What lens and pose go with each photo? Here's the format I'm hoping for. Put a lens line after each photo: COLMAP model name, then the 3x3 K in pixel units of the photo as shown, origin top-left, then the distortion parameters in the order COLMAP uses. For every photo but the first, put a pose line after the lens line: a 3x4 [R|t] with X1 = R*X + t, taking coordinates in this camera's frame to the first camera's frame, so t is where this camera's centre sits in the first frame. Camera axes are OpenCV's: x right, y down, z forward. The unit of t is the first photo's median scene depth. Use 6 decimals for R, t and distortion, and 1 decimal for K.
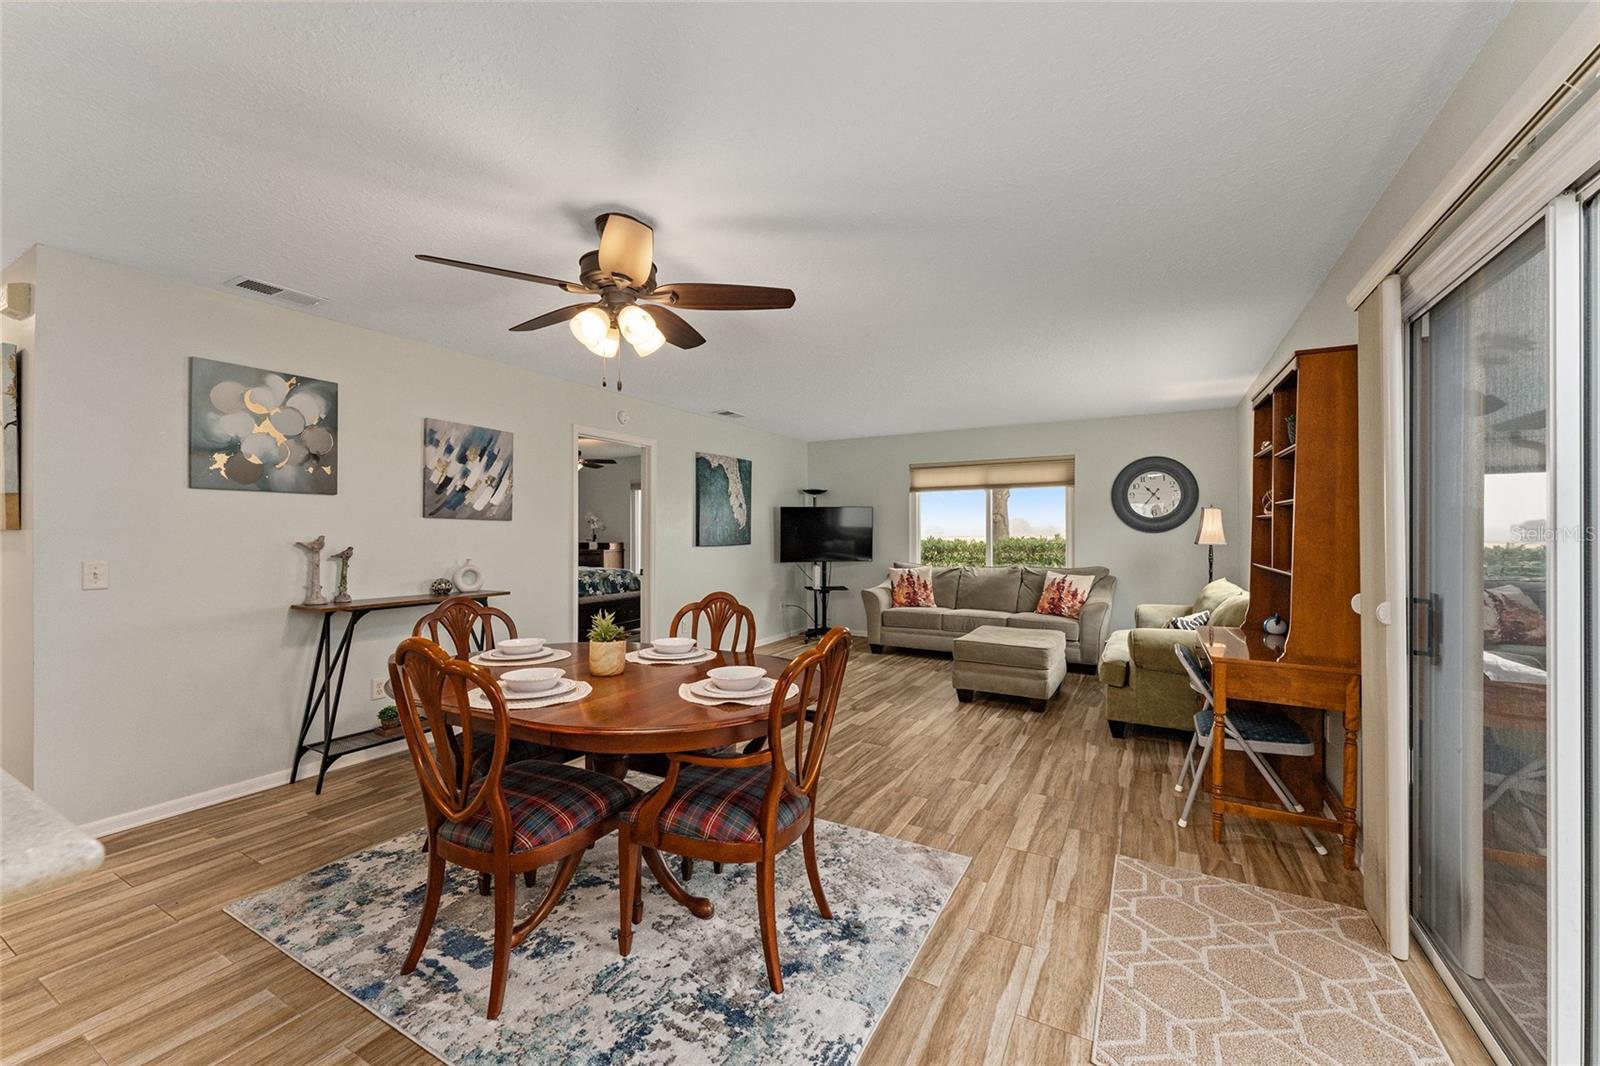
lens RADIAL K [[643.7, 0, 789.7], [0, 643.7, 529.8], [0, 0, 1]] dist [-0.002377, 0.000454]
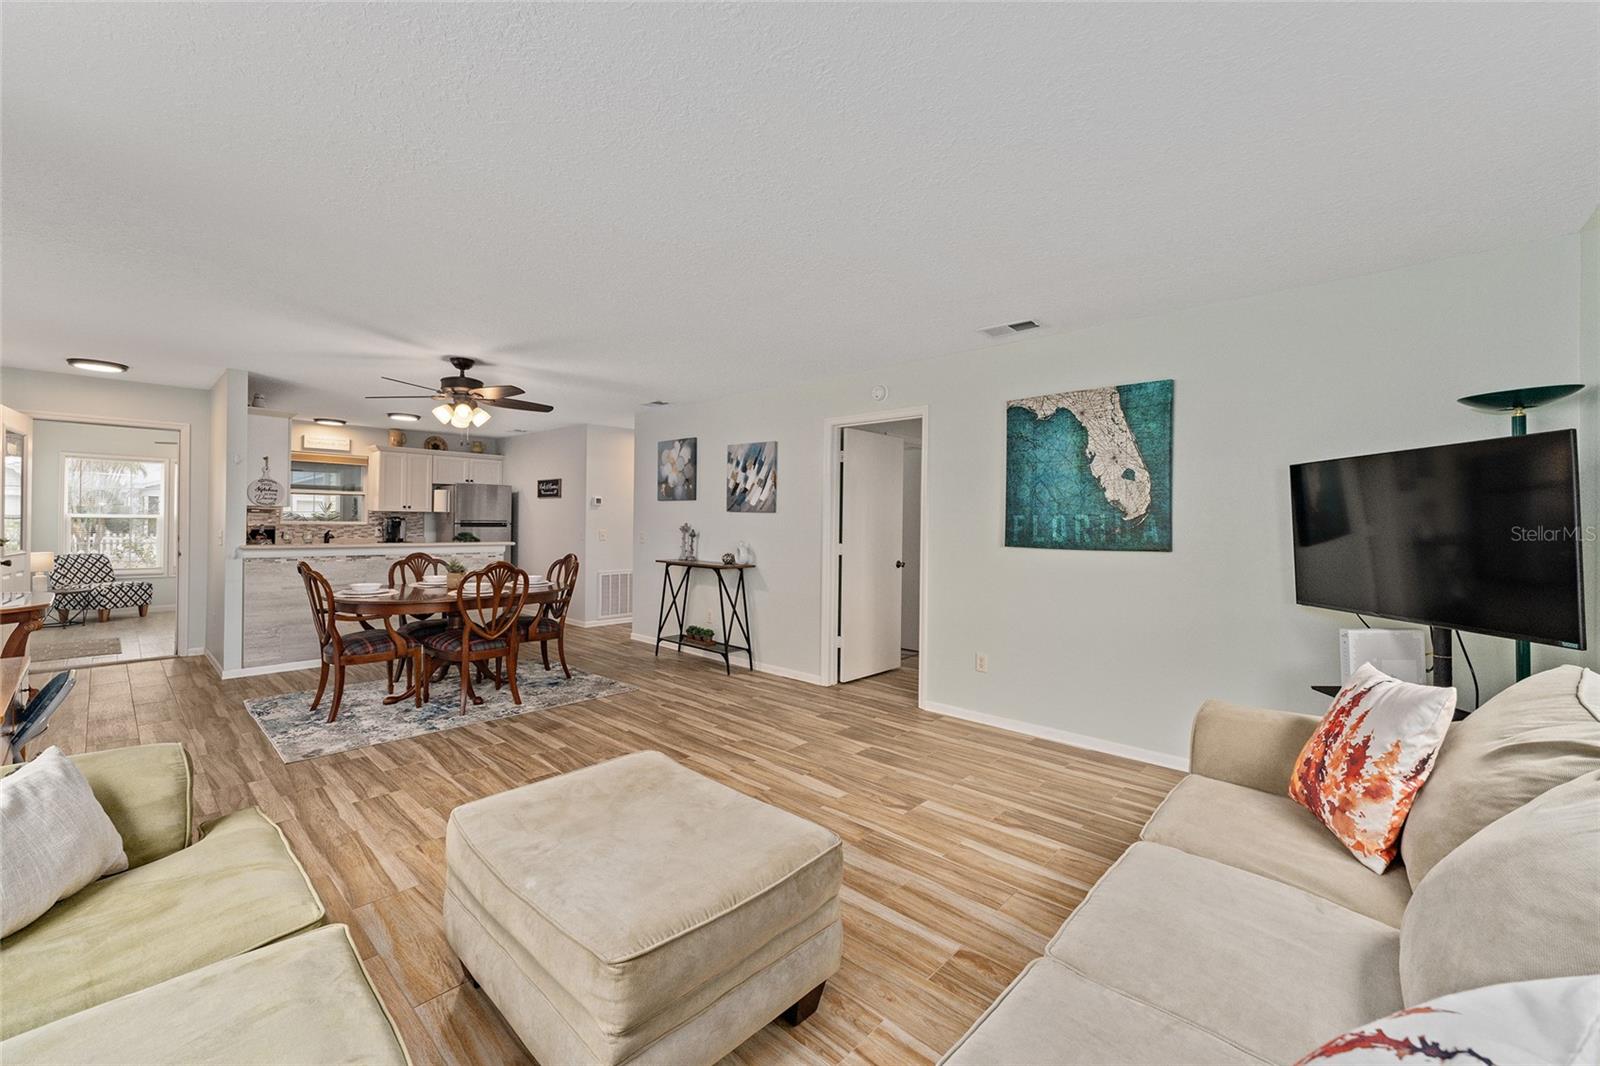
lens RADIAL K [[643.7, 0, 792.0], [0, 643.7, 517.7], [0, 0, 1]] dist [-0.002377, 0.000454]
pose [[-0.236853, -0.009851, -0.971496, 0.892104], [-0.008427, 0.999932, -0.008084, 0.006016], [0.971509, 0.006272, -0.236920, 1.563208]]
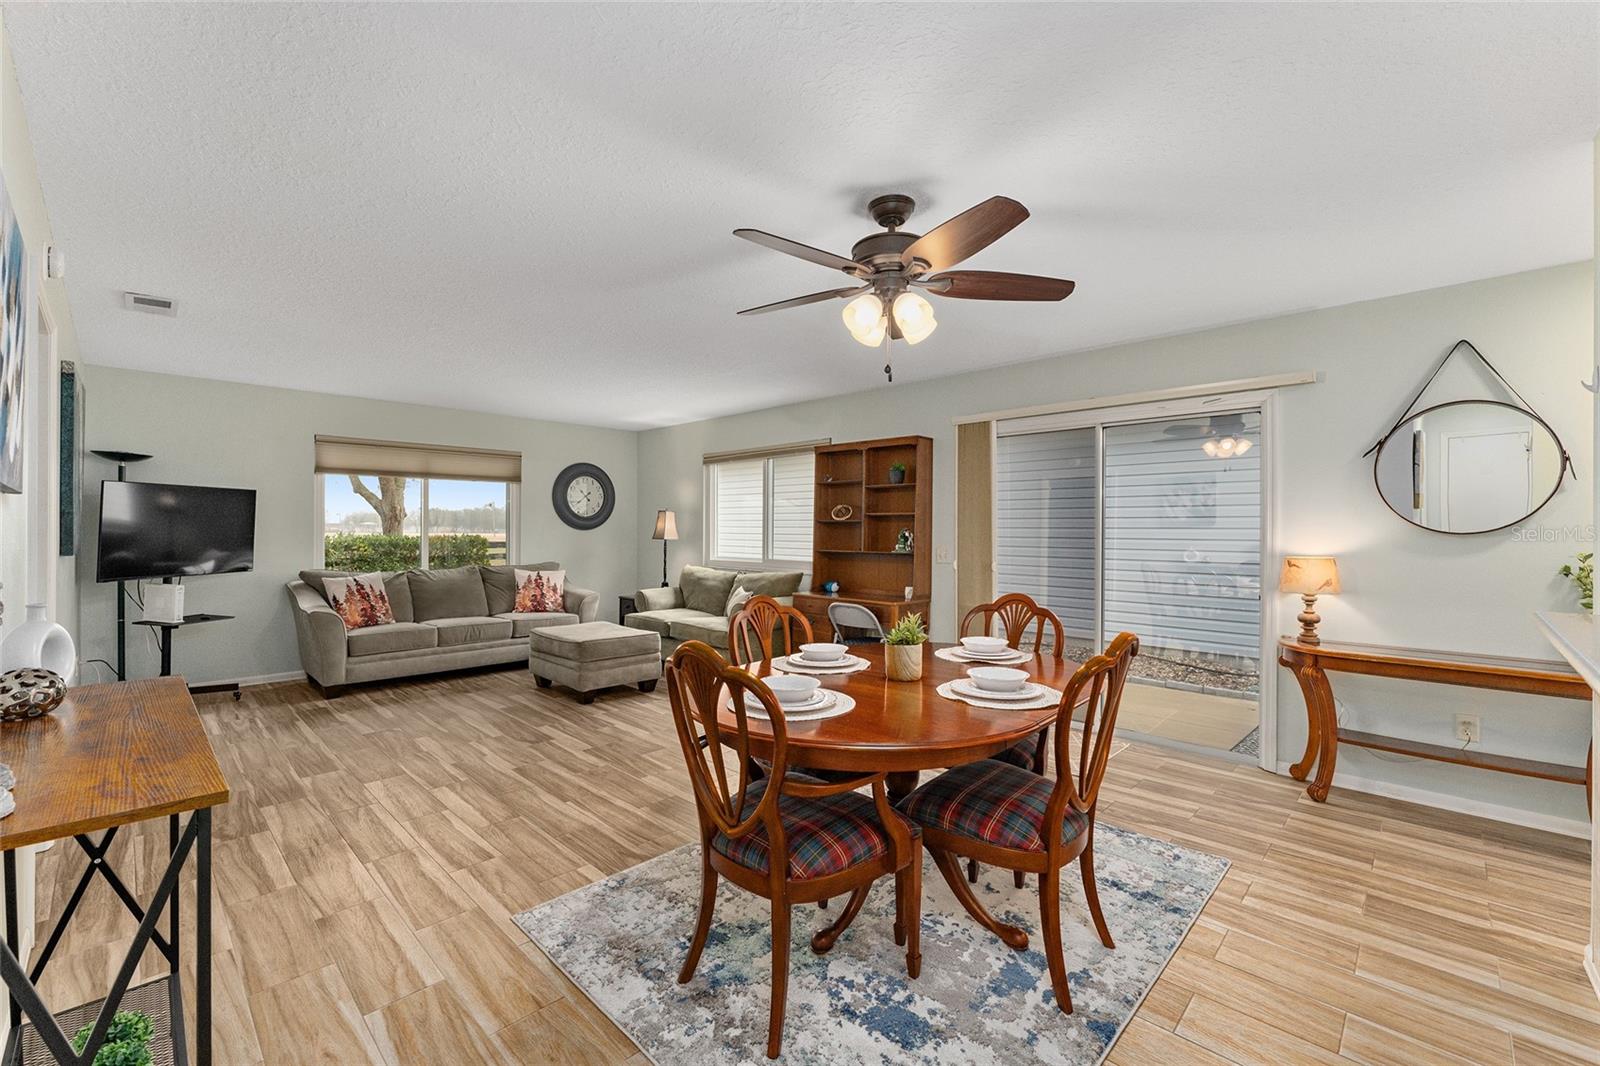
lens RADIAL K [[671.3, 0, 793.9], [0, 671.3, 527.1], [0, 0, 1]] dist [-0.009946, 0.002181]
pose [[0.260861, 0.005776, 0.965359, -0.806338], [-0.007213, 0.999966, -0.004034, 0.003305], [-0.965349, -0.005911, 0.260894, 0.564367]]
